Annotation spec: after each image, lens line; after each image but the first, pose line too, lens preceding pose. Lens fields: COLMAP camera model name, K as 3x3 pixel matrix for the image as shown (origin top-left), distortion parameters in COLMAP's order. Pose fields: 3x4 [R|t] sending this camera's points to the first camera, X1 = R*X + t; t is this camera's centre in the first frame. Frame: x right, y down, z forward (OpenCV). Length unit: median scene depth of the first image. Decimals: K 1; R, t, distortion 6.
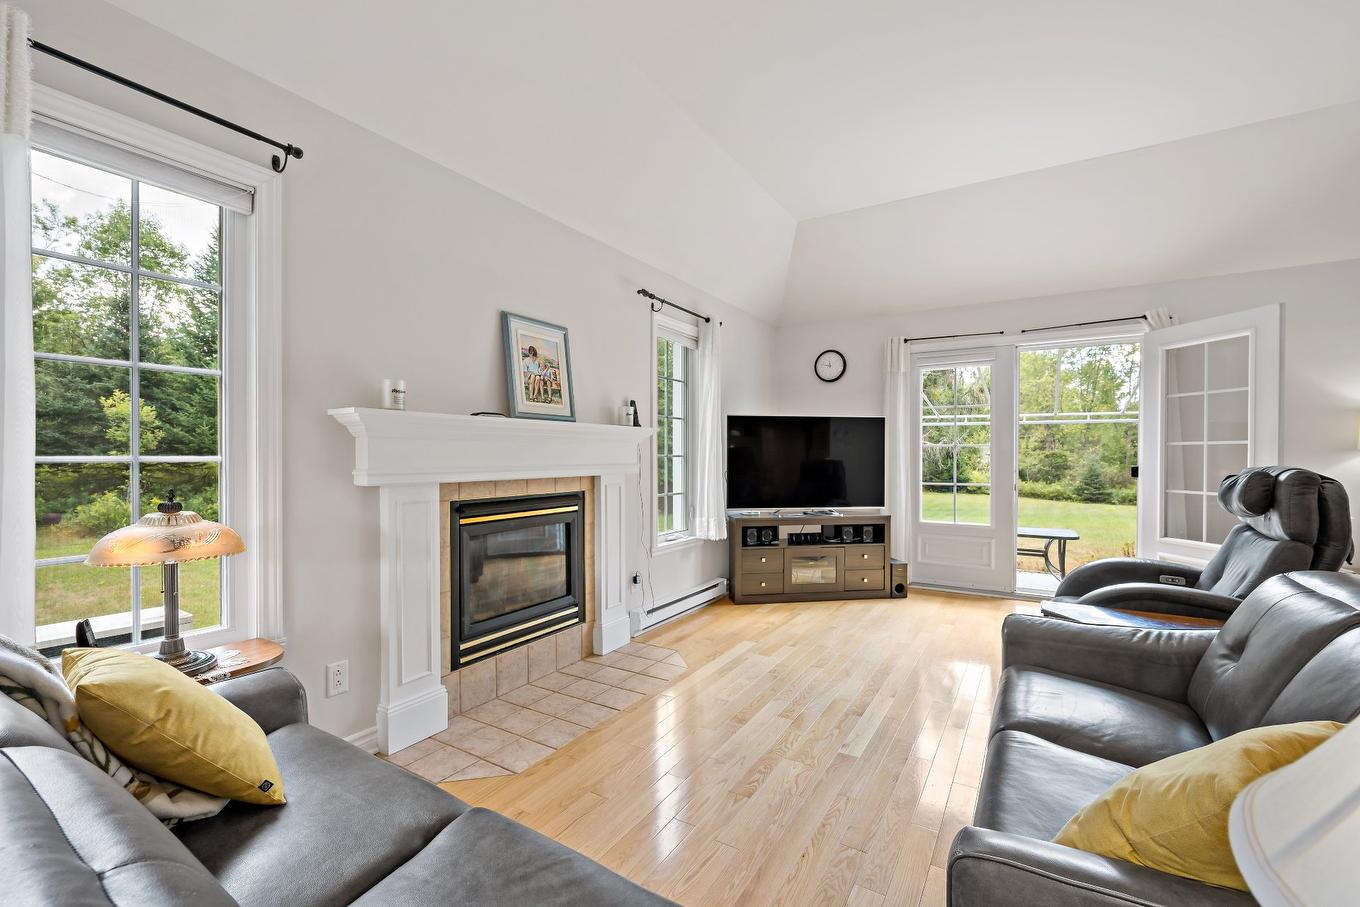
lens RADIAL K [[564.7, 0, 670.9], [0, 564.7, 460.8], [0, 0, 1]] dist [-0.003003, 0.000170]
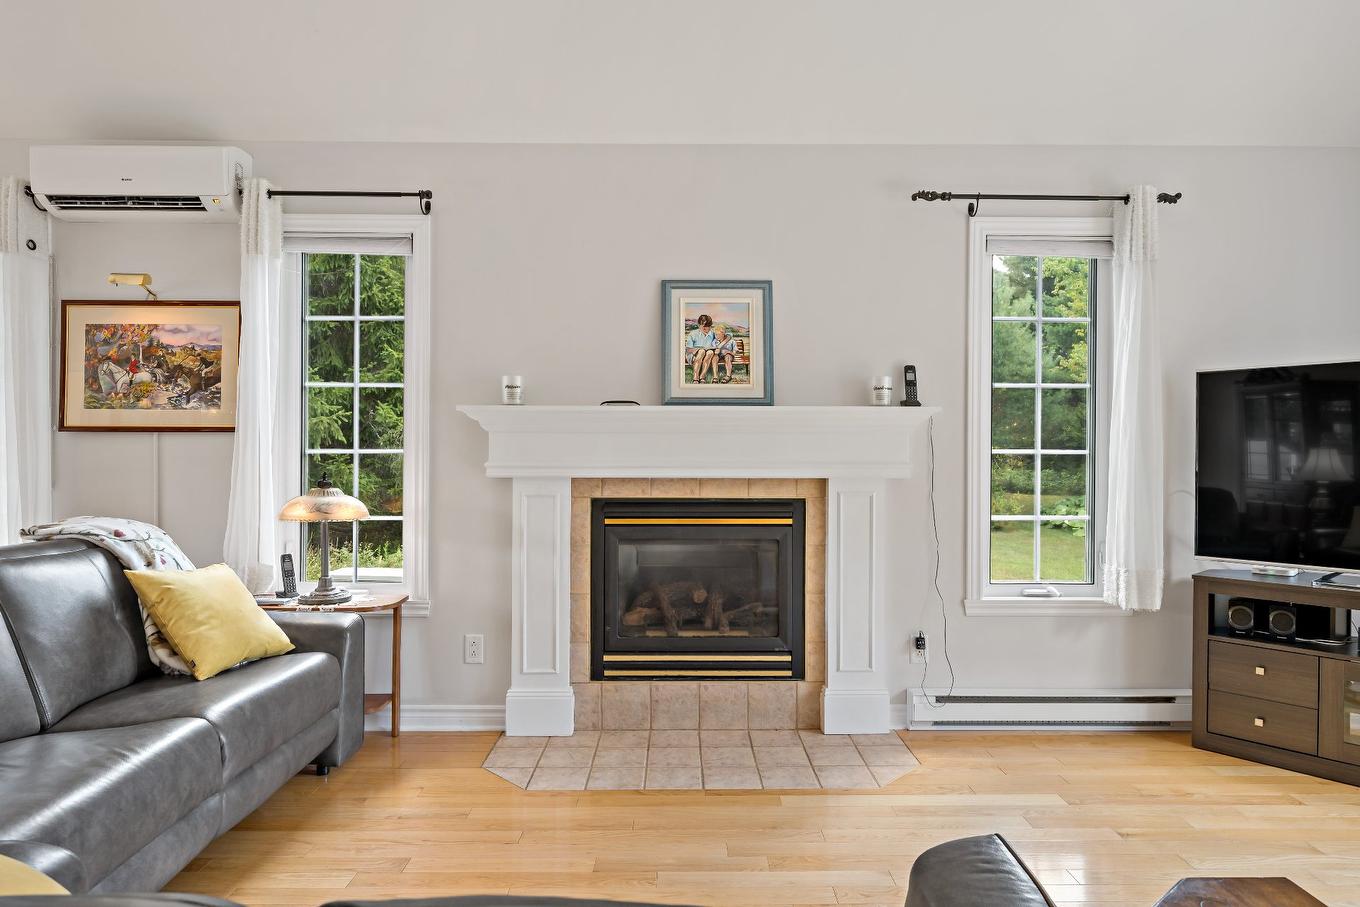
lens RADIAL K [[805.7, 0, 680.1], [0, 805.7, 450.6], [0, 0, 1]] dist [0.000565, 0.001176]
pose [[0.557546, 0.006105, -0.830123, 0.668002], [-0.011123, 0.999938, -0.000117, -0.006969], [0.830071, 0.009298, 0.557580, 0.314759]]
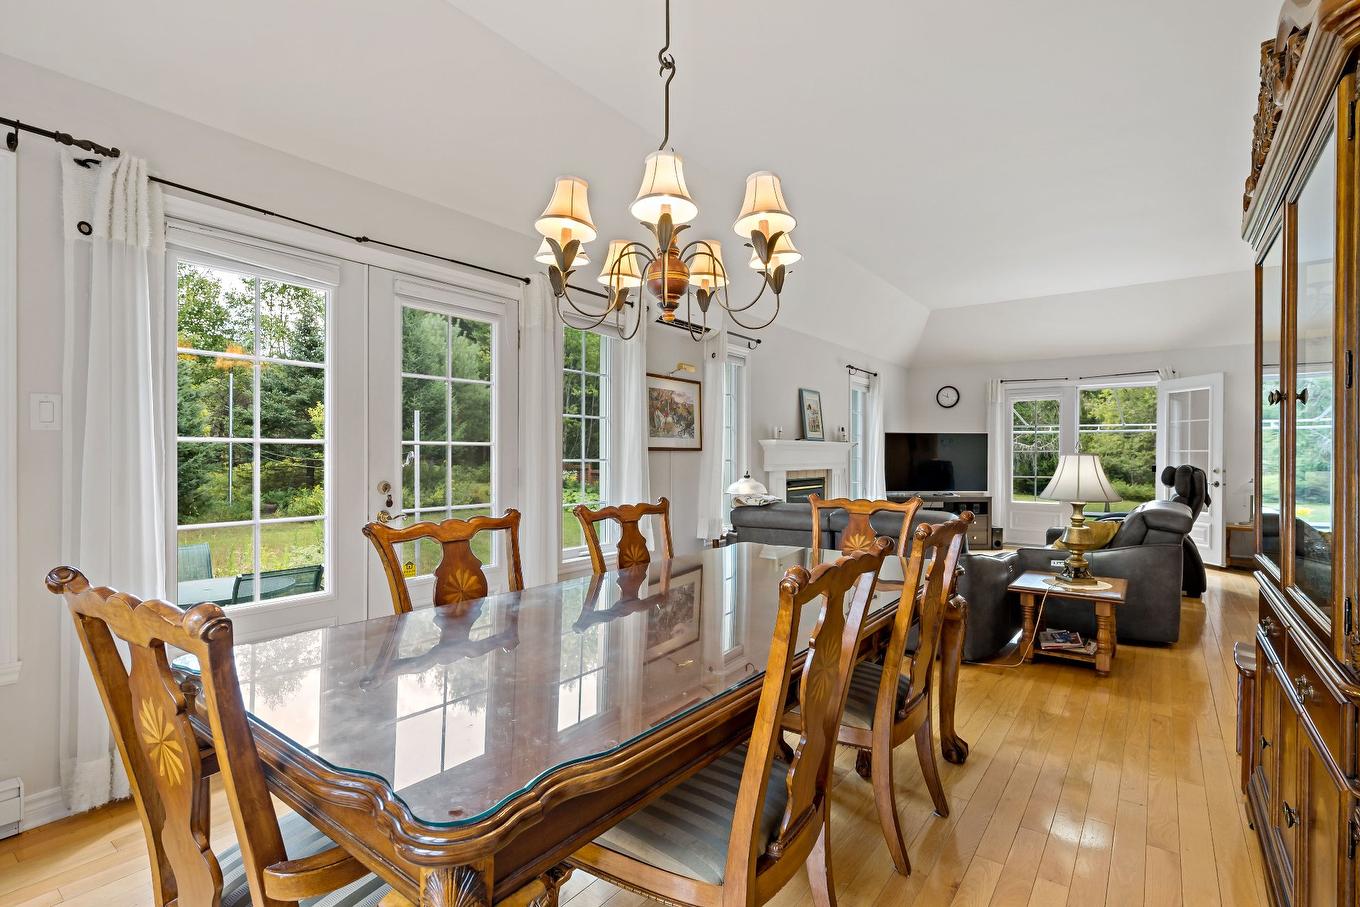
lens RADIAL K [[619.7, 0, 688.9], [0, 619.7, 460.1], [0, 0, 1]] dist [0.016116, 0.000263]
pose [[0.997721, 0.000686, -0.067477, -0.503394], [-0.000915, 0.999994, -0.003350, 0.004152], [0.067475, 0.003404, 0.997715, -1.179766]]
